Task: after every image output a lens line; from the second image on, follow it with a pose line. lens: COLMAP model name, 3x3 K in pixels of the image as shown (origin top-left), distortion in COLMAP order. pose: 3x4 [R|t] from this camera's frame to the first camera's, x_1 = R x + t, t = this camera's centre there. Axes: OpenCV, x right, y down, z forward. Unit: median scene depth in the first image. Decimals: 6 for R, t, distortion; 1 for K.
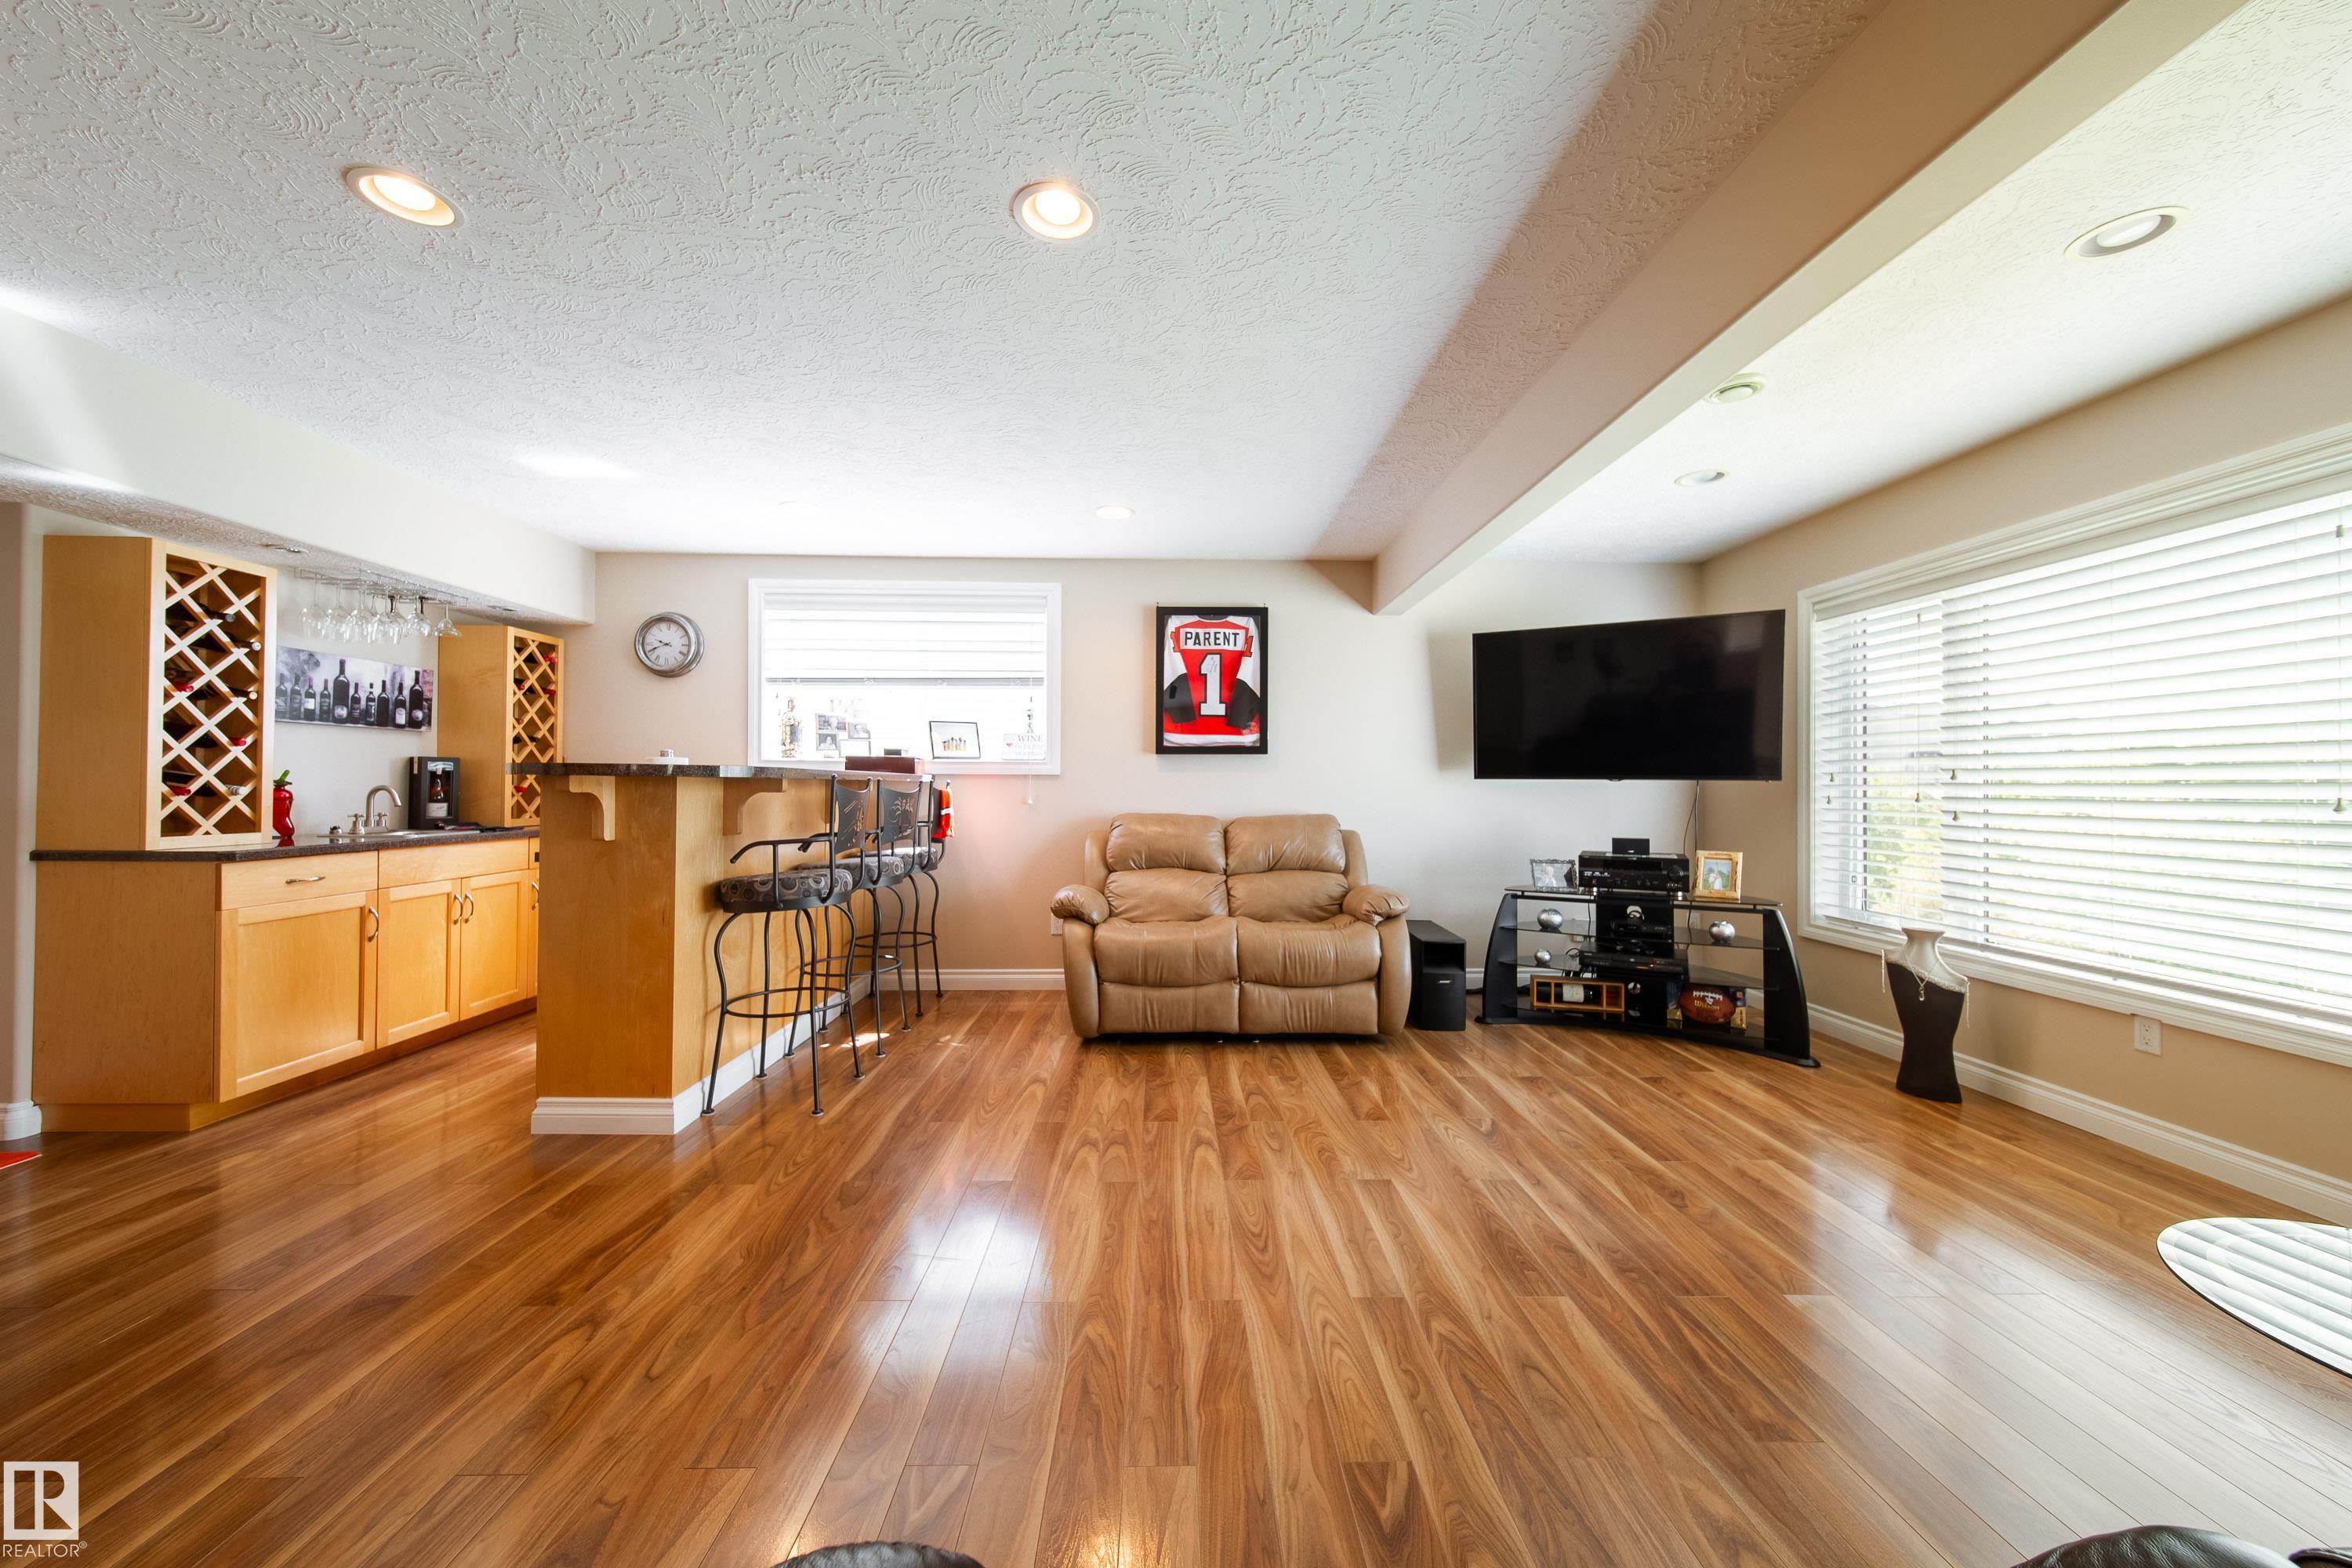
lens RADIAL K [[838.4, 0, 1177.9], [0, 838.4, 783.5], [0, 0, 1]] dist [0.000563, -0.000973]
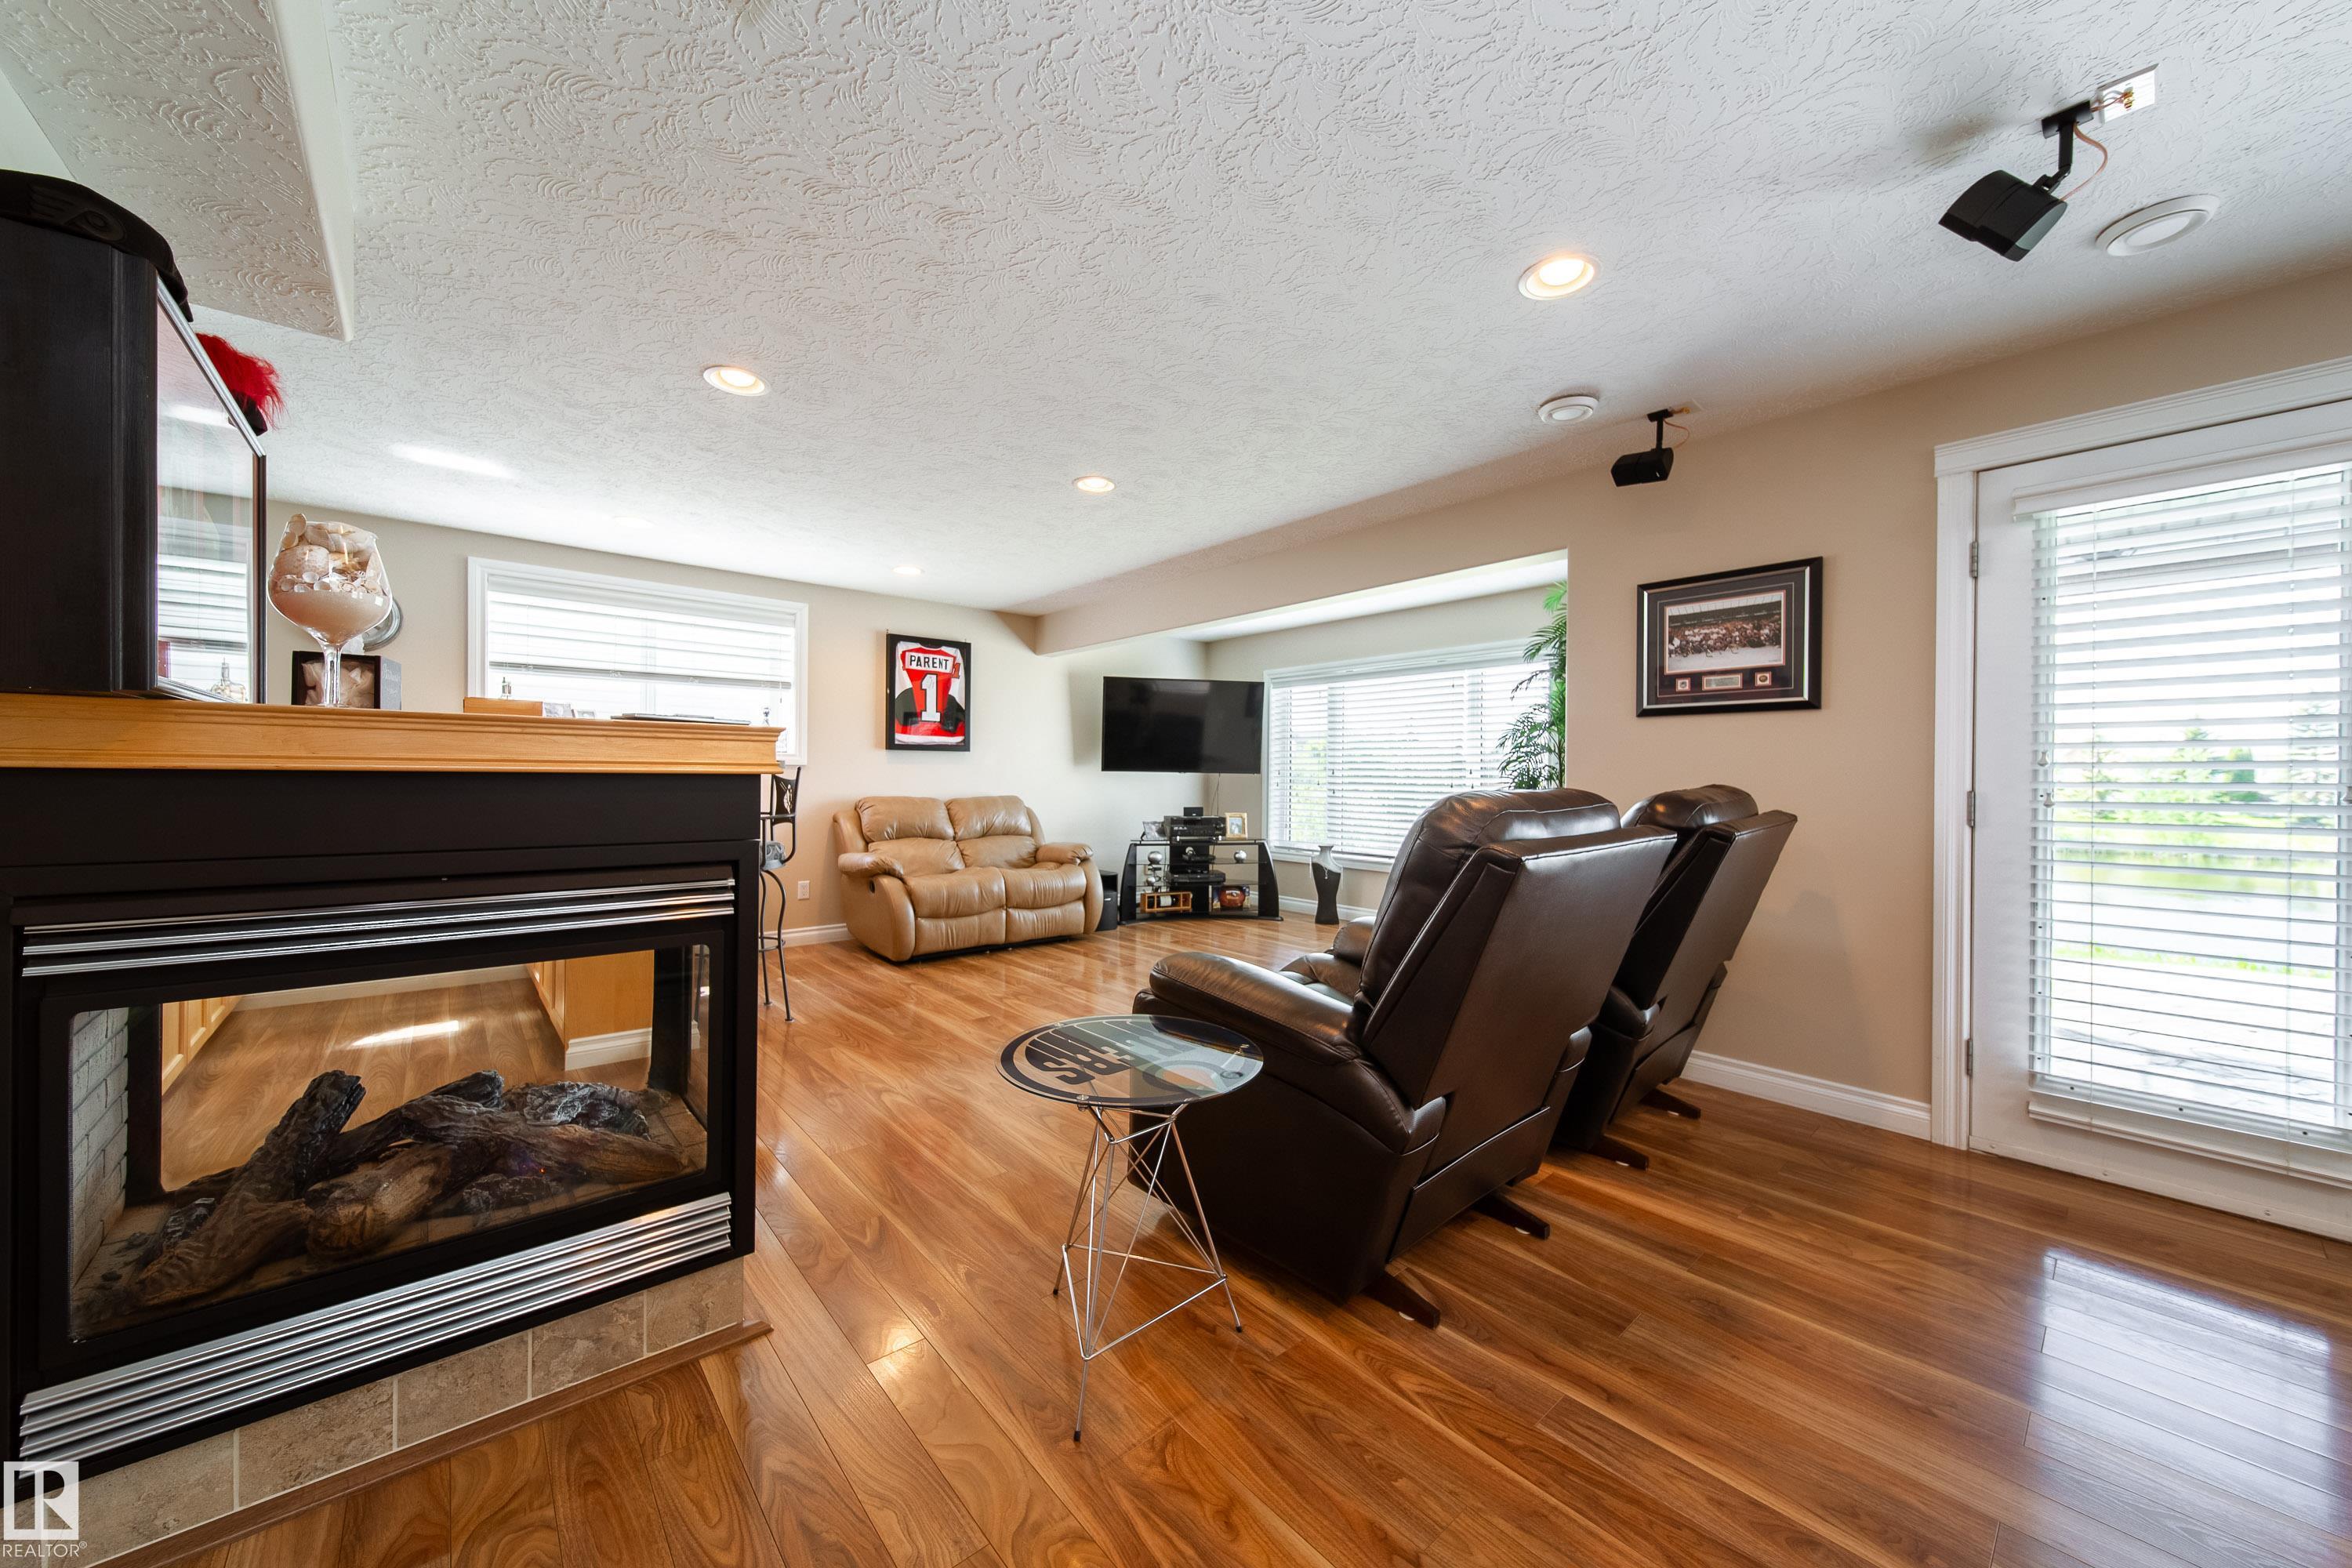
lens RADIAL K [[838.4, 0, 1178.5], [0, 838.4, 779.9], [0, 0, 1]] dist [0.000563, -0.000973]
pose [[0.768975, 0.000817, 0.639278, -0.647771], [-0.007553, 0.999941, 0.007807, -0.003588], [-0.639234, -0.010832, 0.768936, -0.332487]]
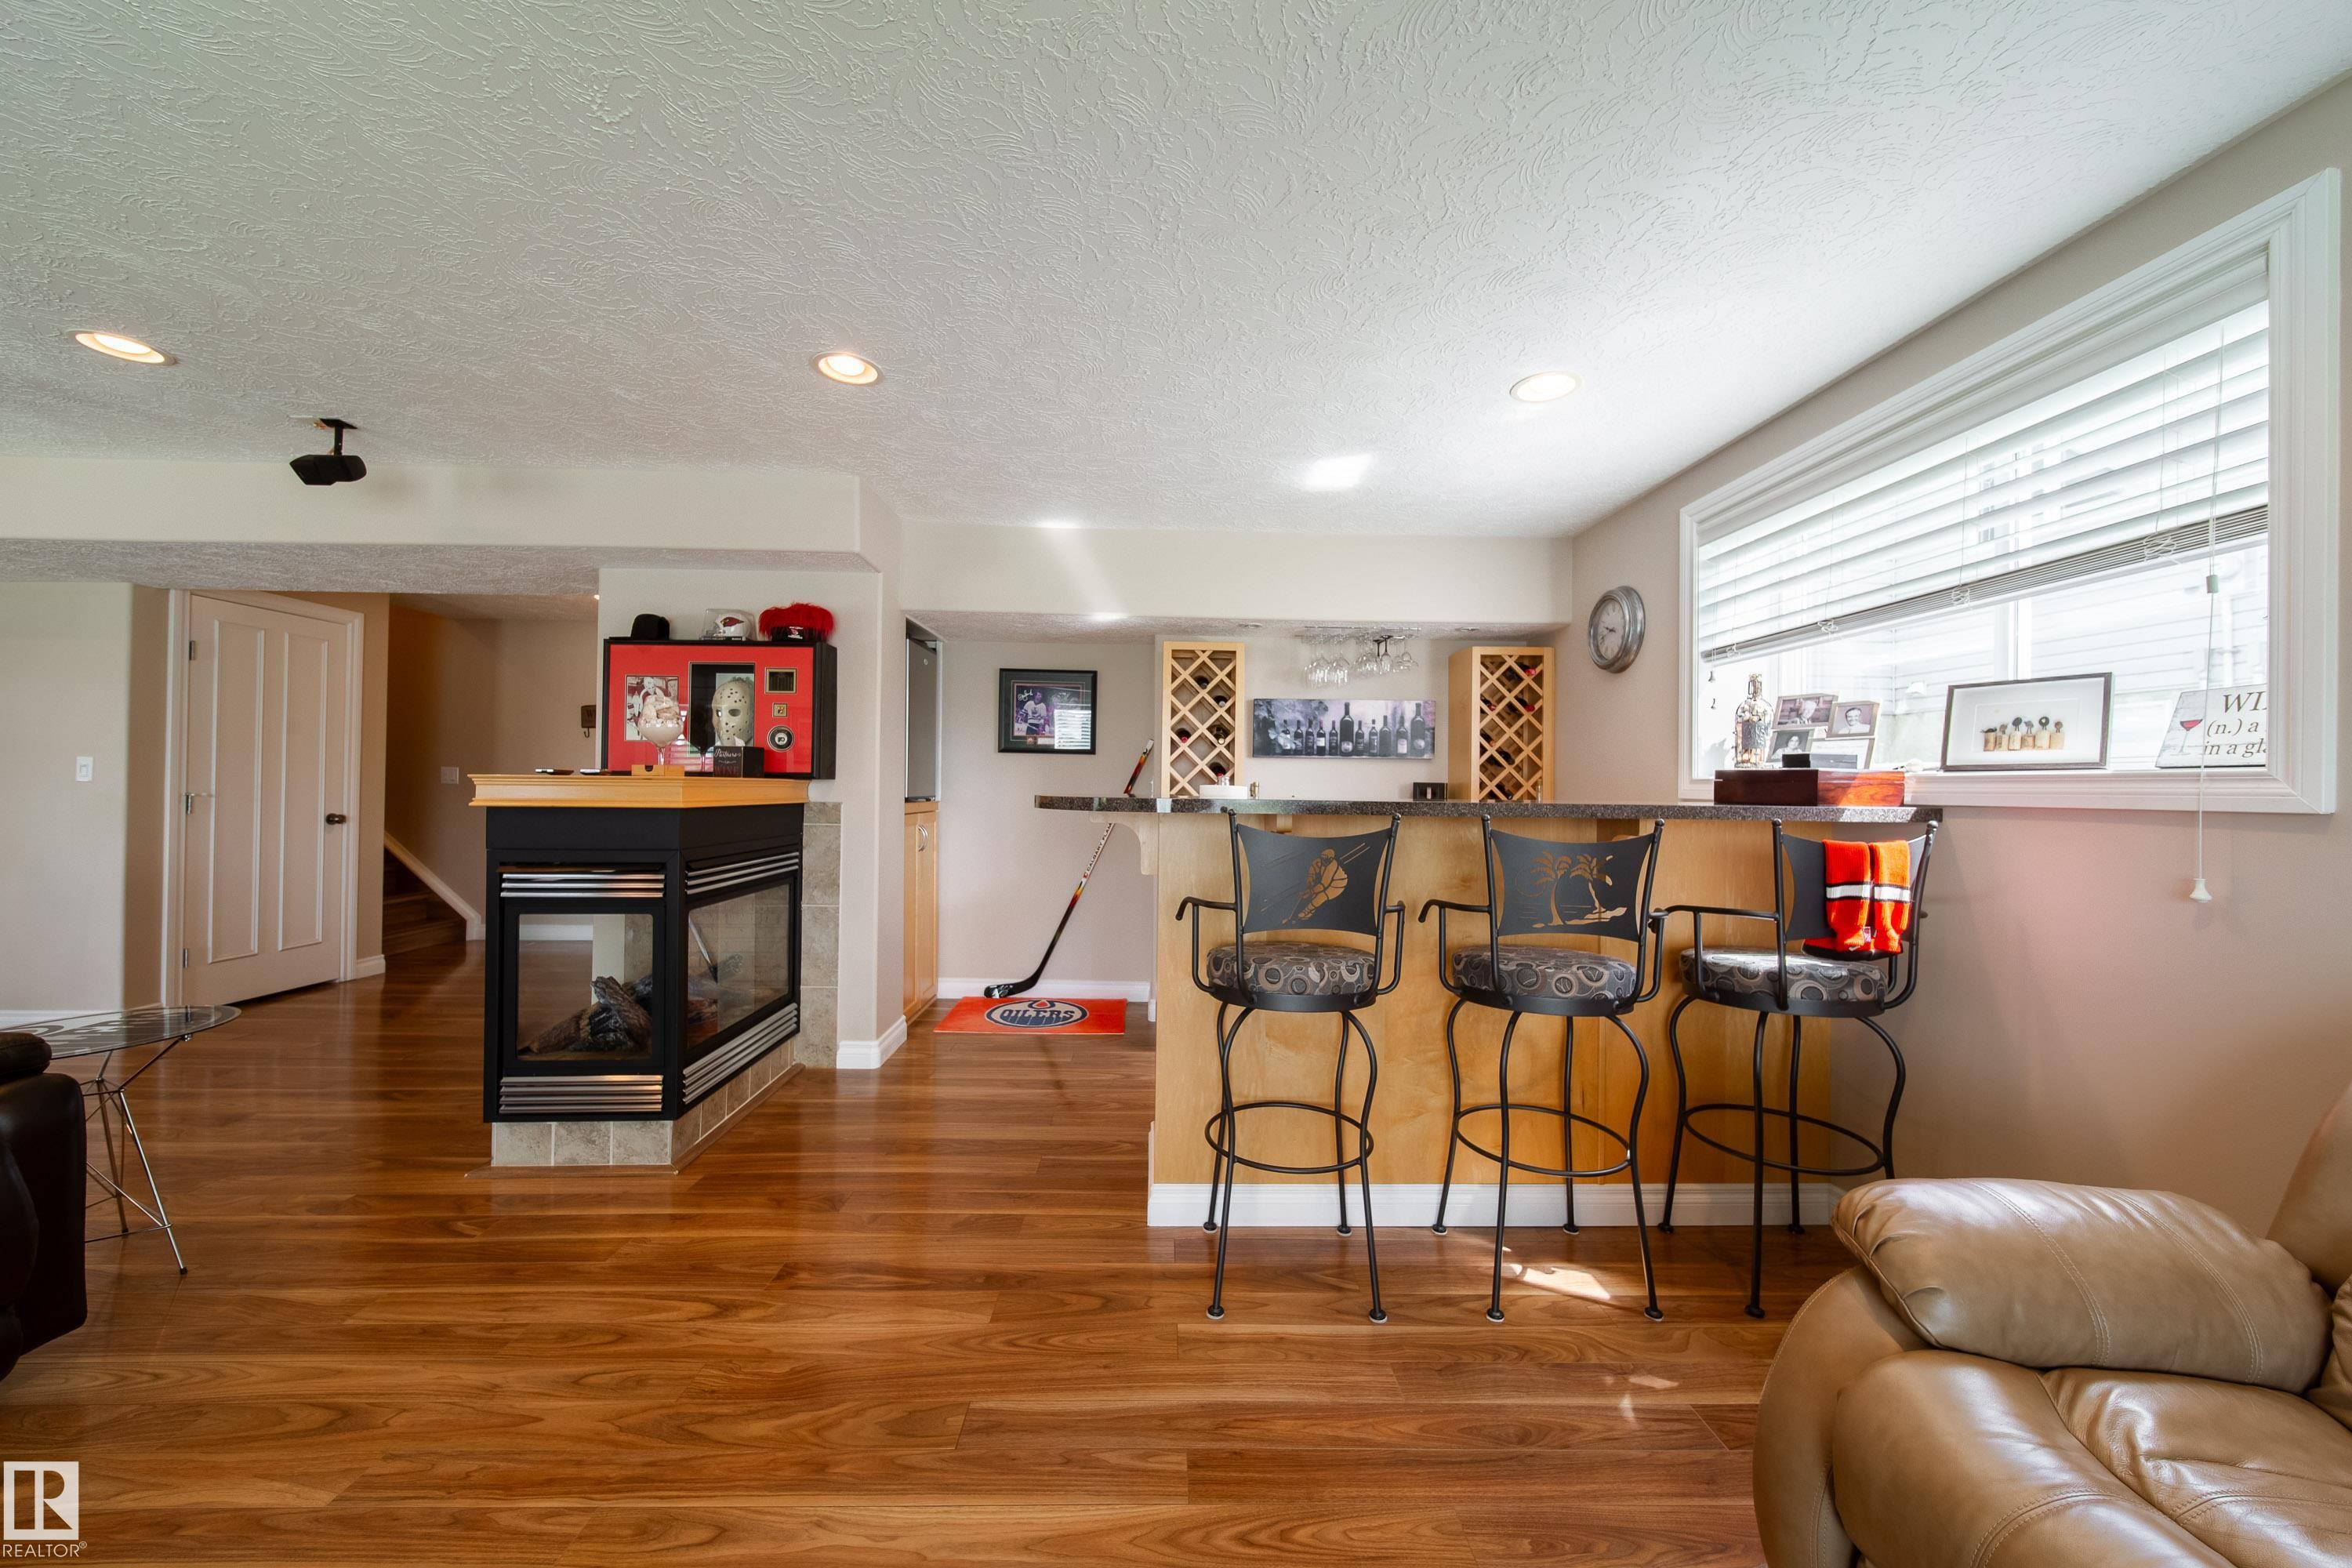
lens RADIAL K [[838.4, 0, 1178.7], [0, 838.4, 782.6], [0, 0, 1]] dist [0.000563, -0.000973]
pose [[0.003794, -0.010446, -0.999938, 0.198182], [-0.008528, 0.999909, -0.010478, -0.020099], [0.999956, 0.008568, 0.003705, 0.774620]]
